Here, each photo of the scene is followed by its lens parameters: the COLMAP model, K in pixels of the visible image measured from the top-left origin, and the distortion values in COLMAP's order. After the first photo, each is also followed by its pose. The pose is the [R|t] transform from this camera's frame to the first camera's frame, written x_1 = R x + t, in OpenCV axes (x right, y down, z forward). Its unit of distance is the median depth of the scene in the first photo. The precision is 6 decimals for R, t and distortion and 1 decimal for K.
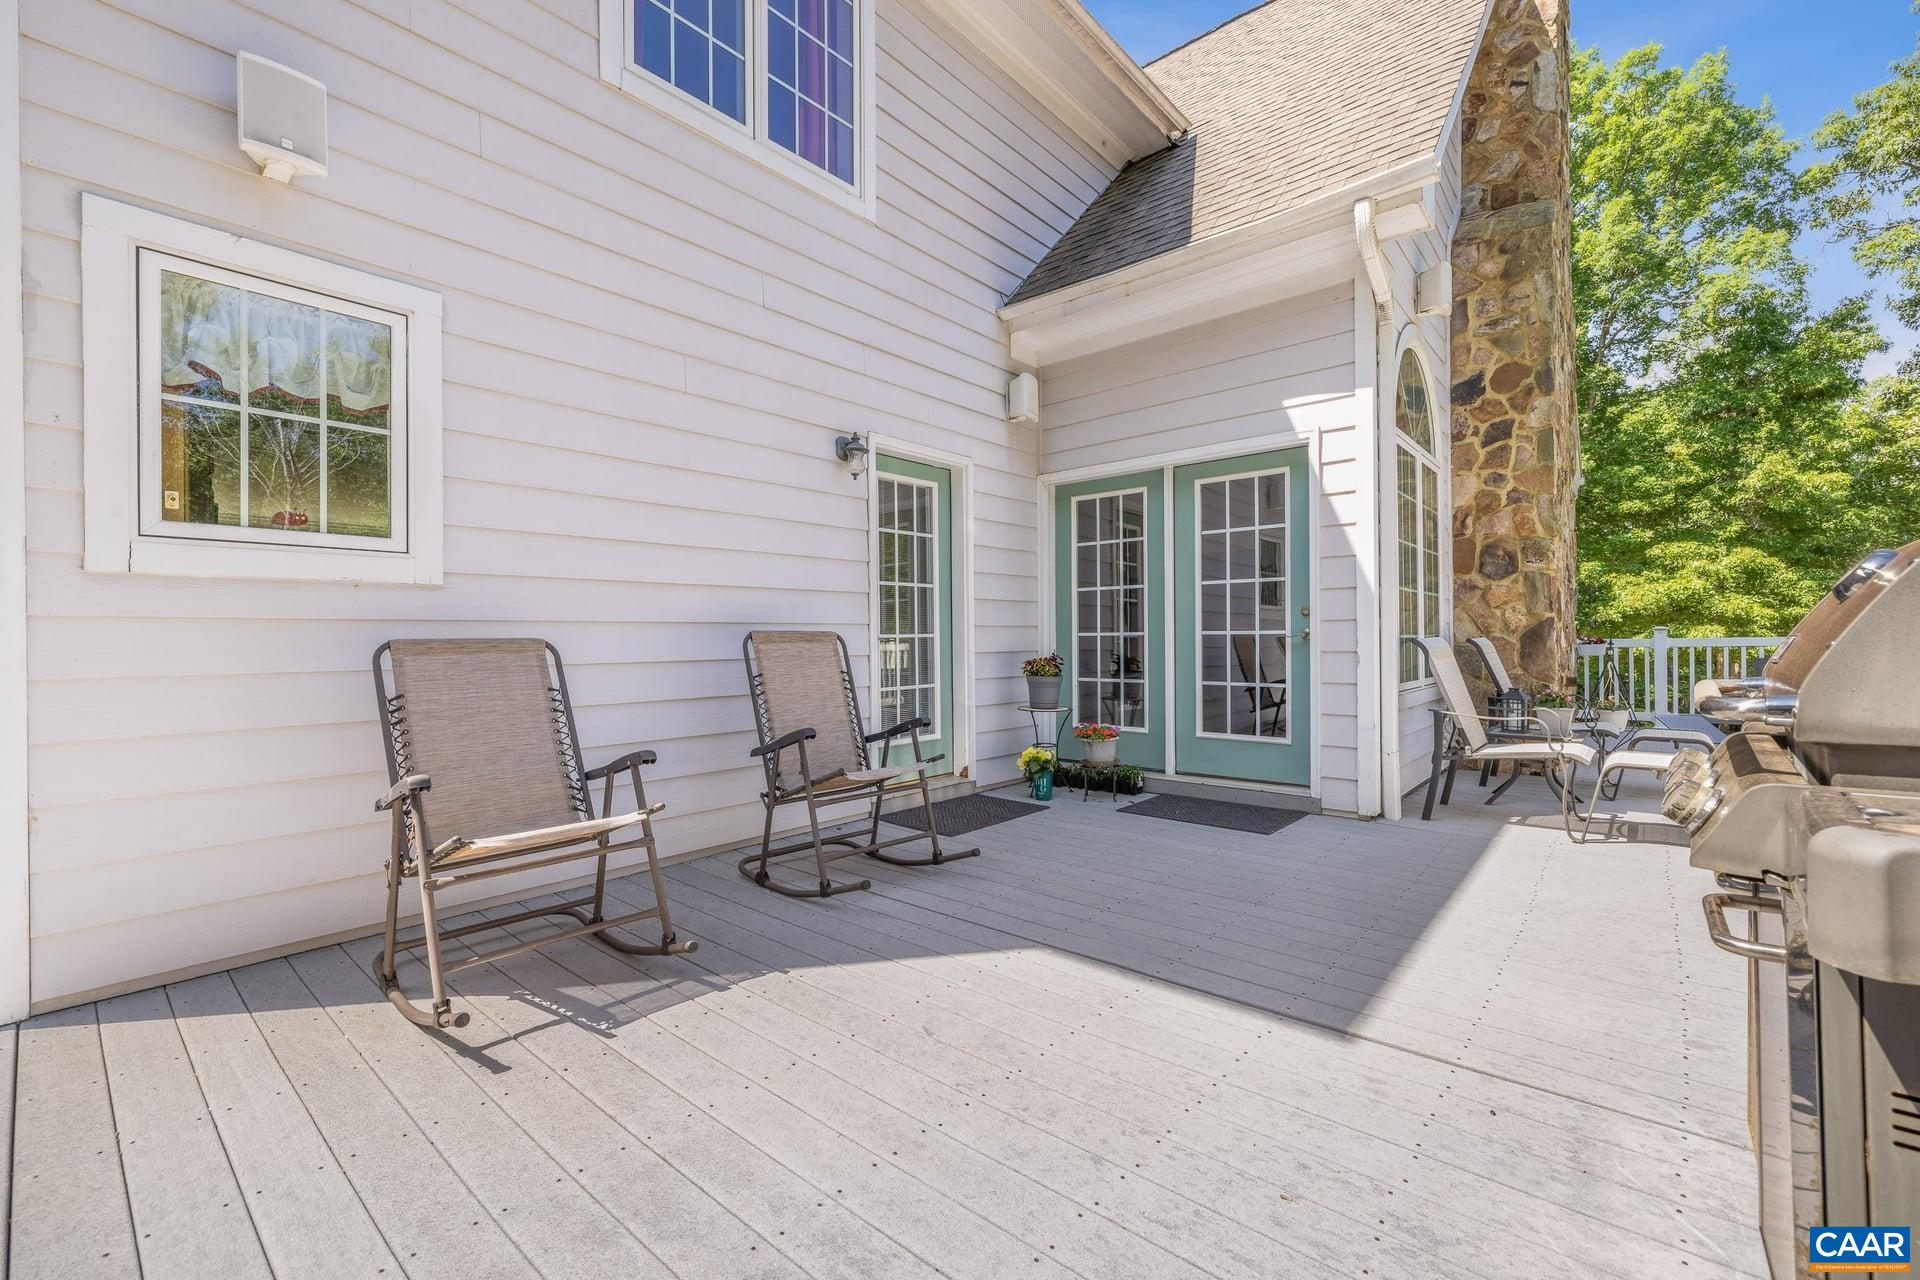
lens RADIAL K [[811.8, 0, 956.0], [0, 811.8, 636.3], [0, 0, 1]] dist [0.007529, 0.001024]
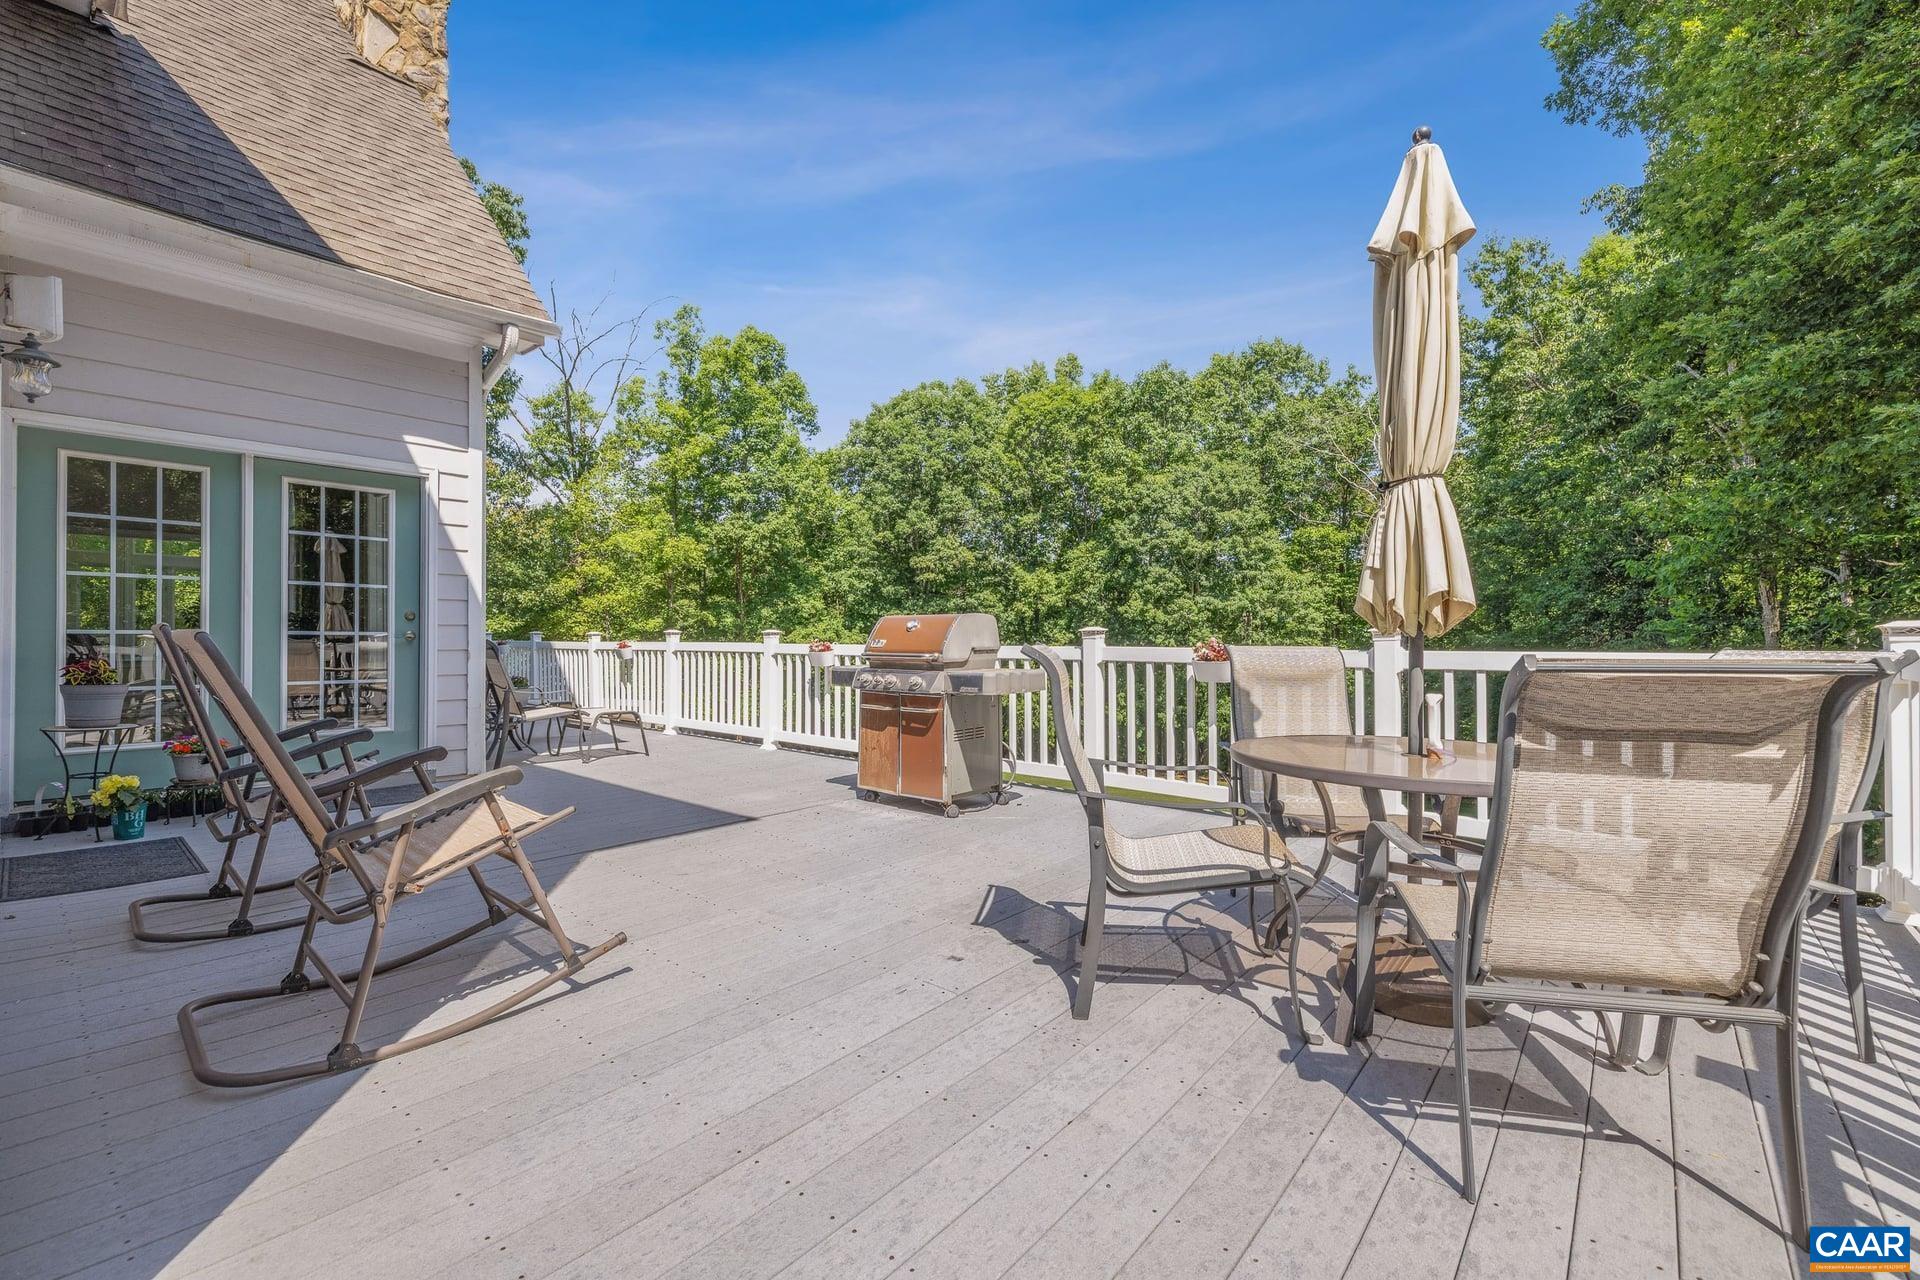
lens RADIAL K [[811.8, 0, 950.7], [0, 811.8, 643.0], [0, 0, 1]] dist [0.007529, 0.001024]
pose [[0.001677, -0.000429, 0.999999, -0.811795], [-0.007204, 0.999974, 0.000441, 0.004233], [-0.999973, -0.007205, 0.001674, 0.215339]]
